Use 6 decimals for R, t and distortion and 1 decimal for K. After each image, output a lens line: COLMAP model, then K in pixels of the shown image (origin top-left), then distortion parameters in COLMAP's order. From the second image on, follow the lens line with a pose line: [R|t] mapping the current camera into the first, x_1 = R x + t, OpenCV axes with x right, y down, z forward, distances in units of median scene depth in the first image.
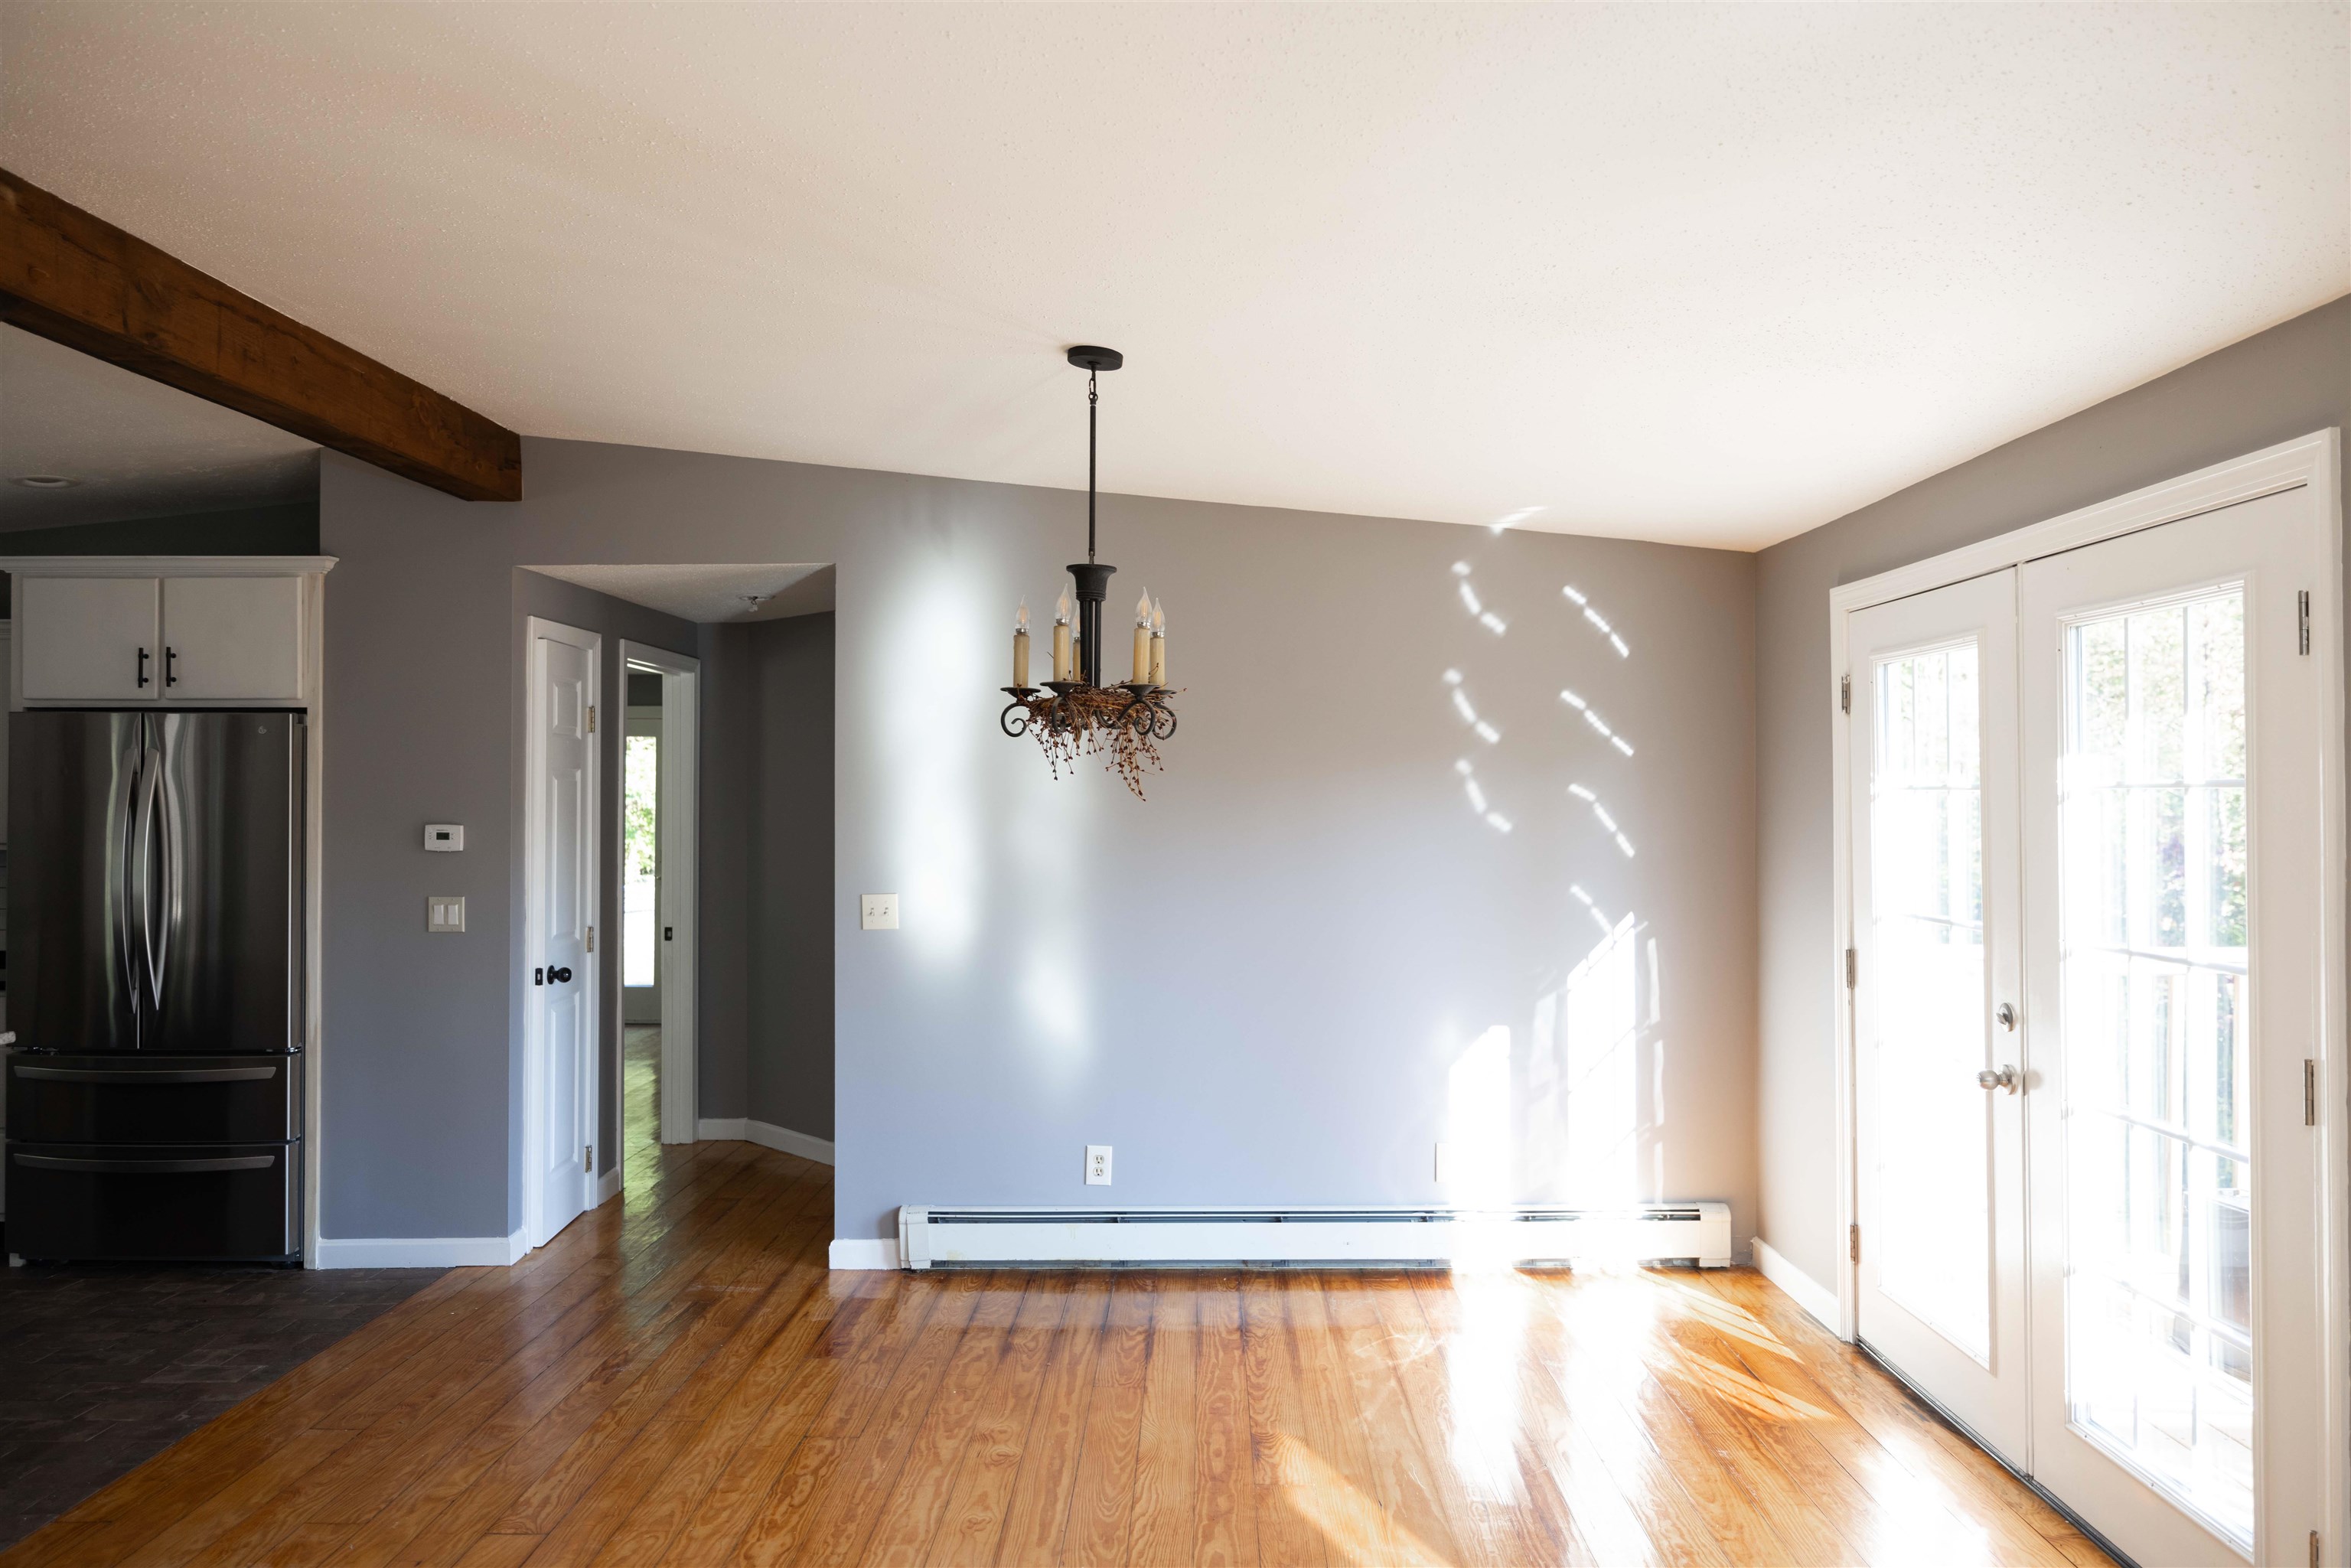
lens RADIAL K [[1562.1, 0, 1175.5], [0, 1562.1, 784.0], [0, 0, 1]] dist [0.003634, 0.002396]
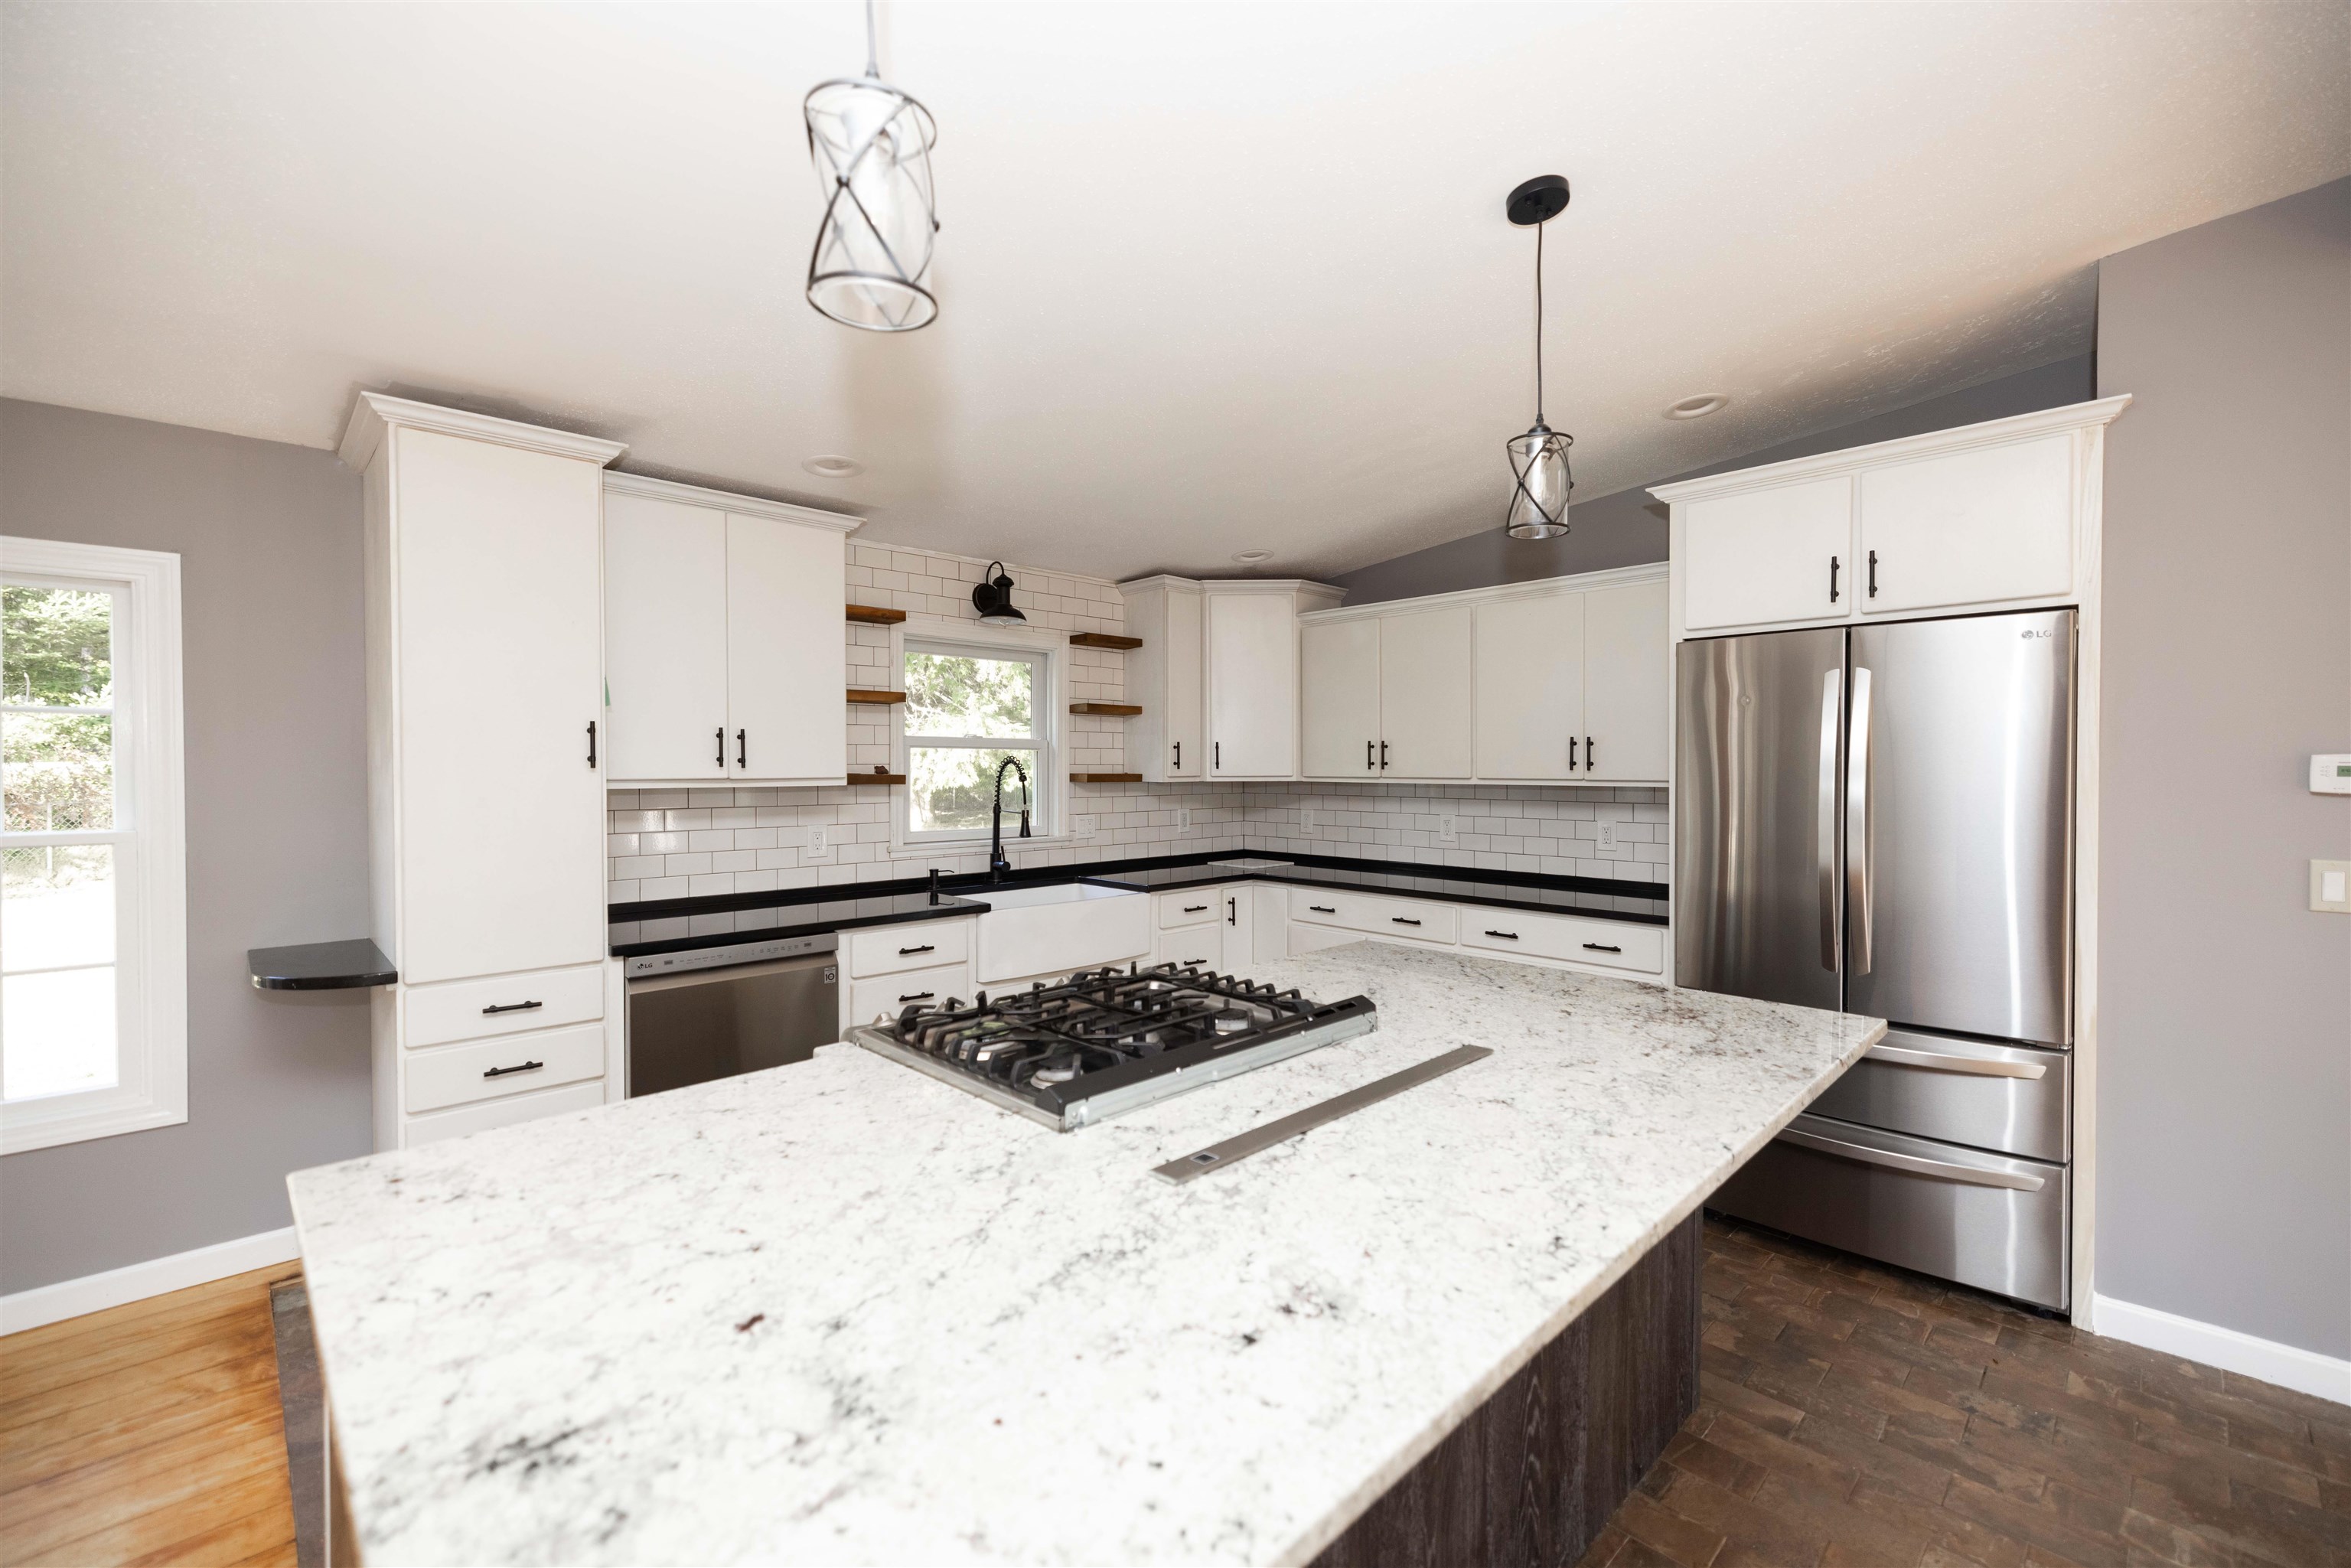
lens RADIAL K [[983.8, 0, 1175.5], [0, 983.8, 784.0], [0, 0, 1]] dist [0.000876, 0.000162]
pose [[0.703152, 0.008507, -0.710989, -0.526259], [0.010581, 0.999693, 0.022425, 0.024847], [0.710961, -0.023292, 0.702845, 0.347104]]
